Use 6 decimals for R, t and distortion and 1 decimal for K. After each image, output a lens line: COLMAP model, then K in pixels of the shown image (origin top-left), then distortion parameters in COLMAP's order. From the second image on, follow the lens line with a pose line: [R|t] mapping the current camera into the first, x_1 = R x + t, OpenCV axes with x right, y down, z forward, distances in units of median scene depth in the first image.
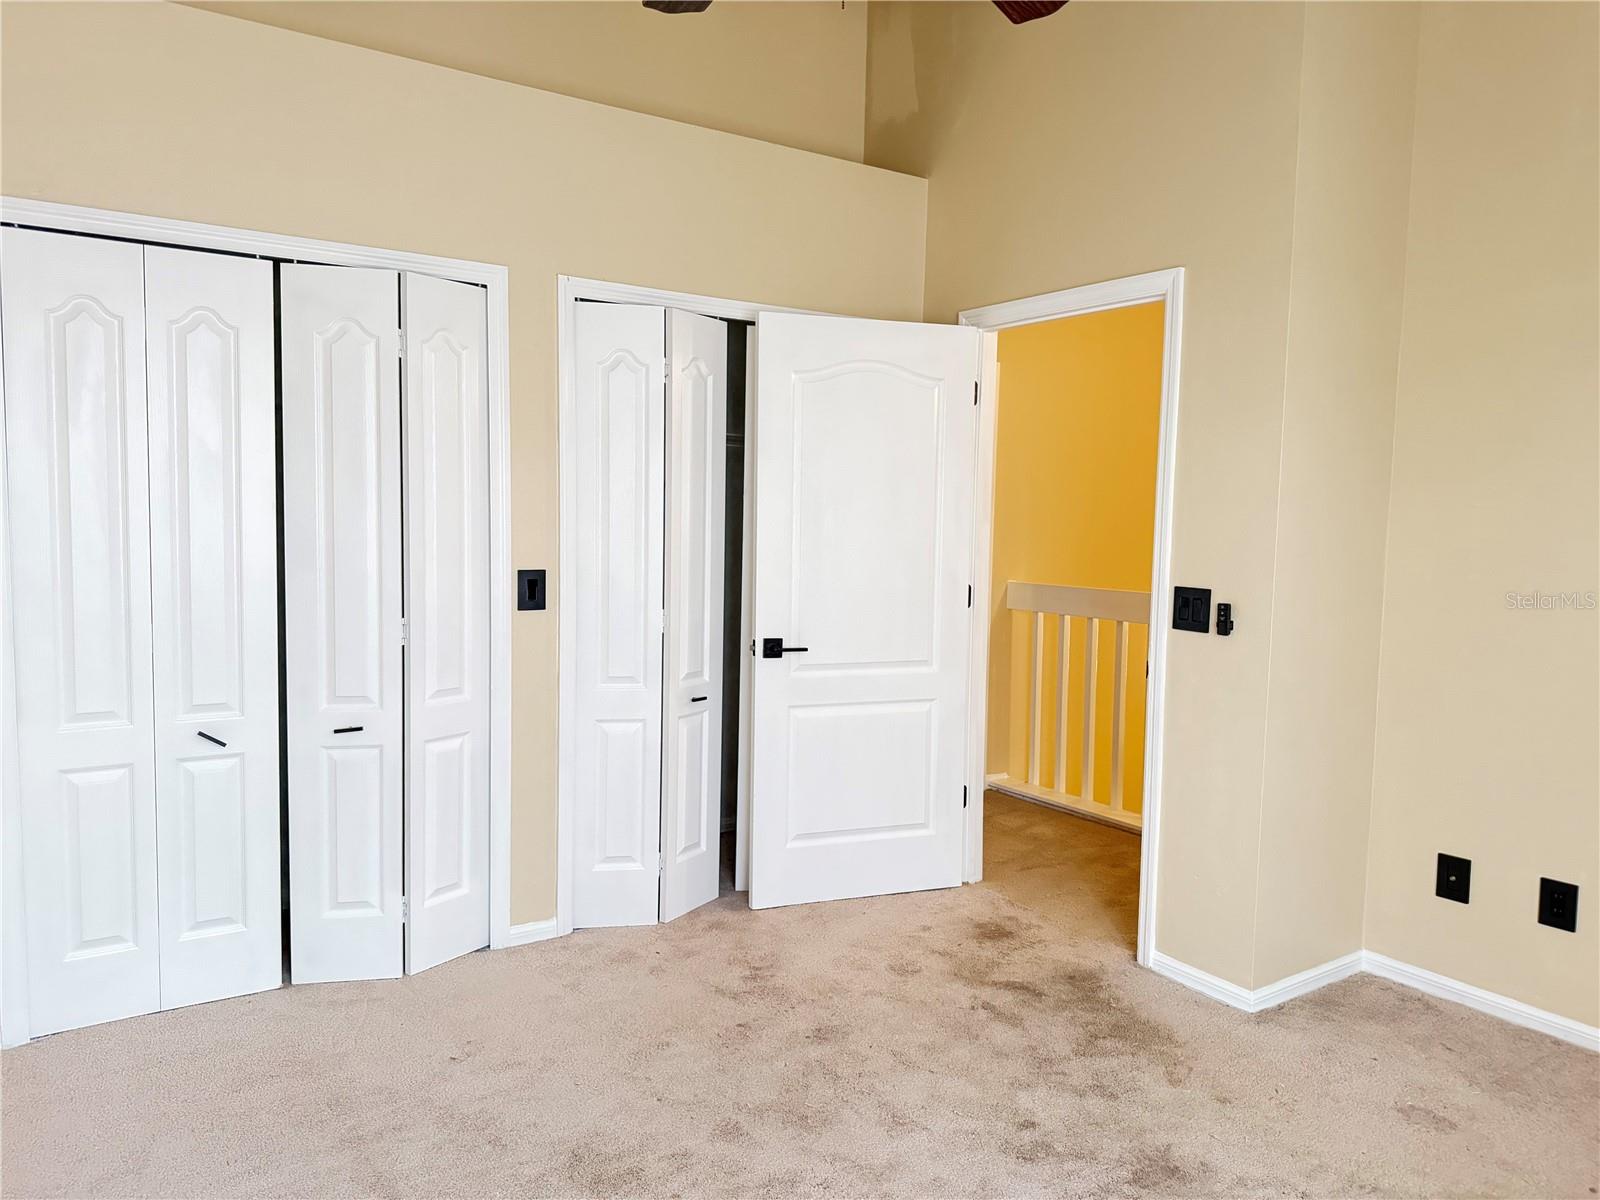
lens RADIAL K [[1134.9, 0, 792.9], [0, 1134.9, 586.7], [0, 0, 1]] dist [0.046520, -0.056693]
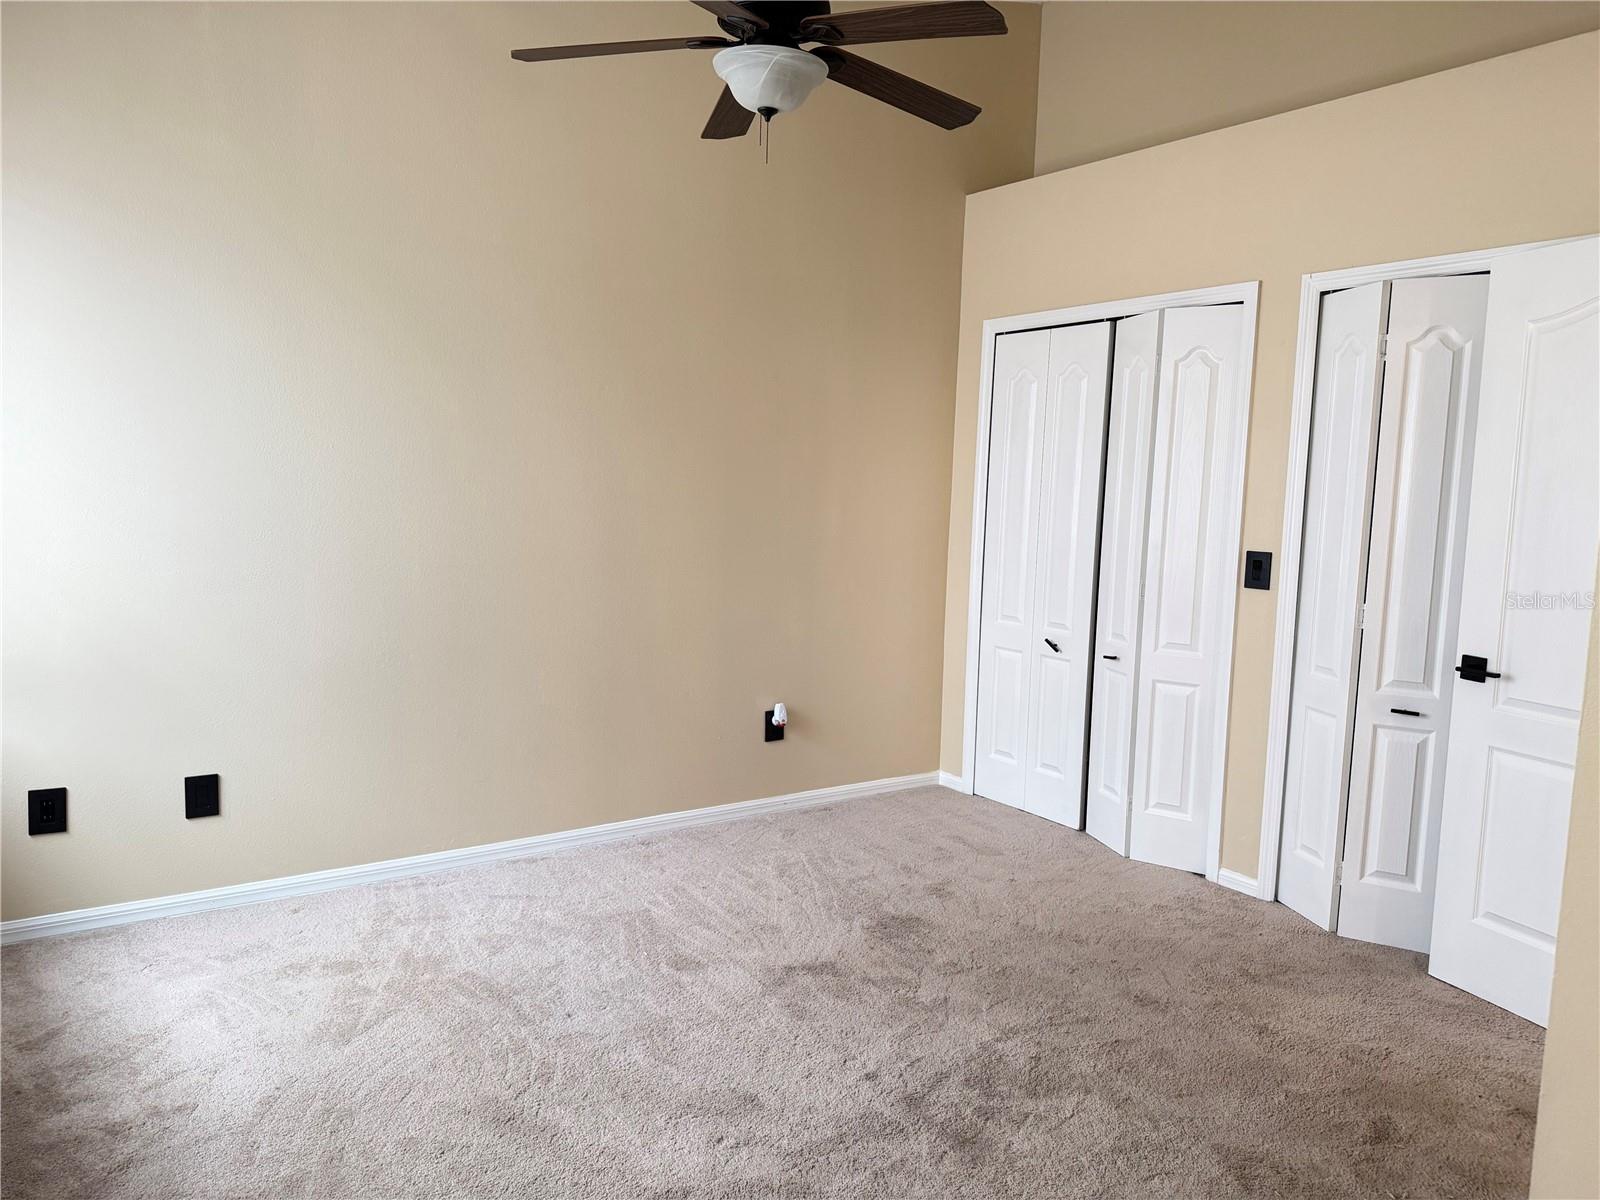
lens RADIAL K [[1134.9, 0, 795.7], [0, 1134.9, 605.0], [0, 0, 1]] dist [0.046520, -0.056693]
pose [[0.006429, 0.083216, -0.996511, 0.898579], [-0.105641, 0.991011, 0.082075, -0.007912], [0.994383, 0.104745, 0.015163, 0.566995]]
